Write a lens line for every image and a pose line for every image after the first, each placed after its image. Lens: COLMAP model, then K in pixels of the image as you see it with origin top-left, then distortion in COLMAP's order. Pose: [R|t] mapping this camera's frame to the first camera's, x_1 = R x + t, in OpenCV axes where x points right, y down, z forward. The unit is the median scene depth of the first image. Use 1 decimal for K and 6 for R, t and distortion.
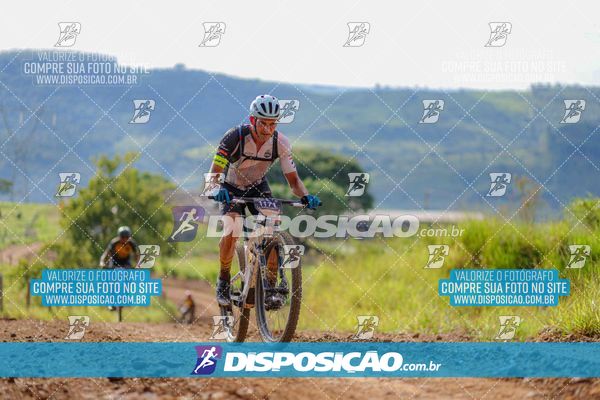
lens RADIAL K [[1693.3, 0, 259.8], [0, 1693.3, 199.7], [0, 0, 1]] dist [0.073684, -2.689272]
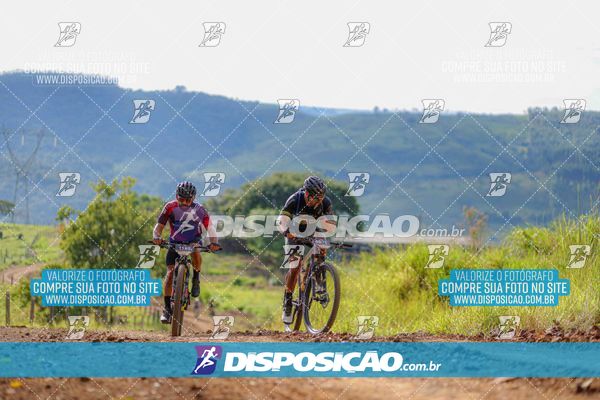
lens RADIAL K [[2891.6, 0, 300.0], [0, 2891.6, 200.0], [0, 0, 1]] dist [0.465089, -7.934881]
pose [[0.999393, 0.006223, -0.034275, 0.089881], [-0.006092, 0.999974, 0.003915, -0.021403], [0.034299, -0.003704, 0.999405, -0.771986]]
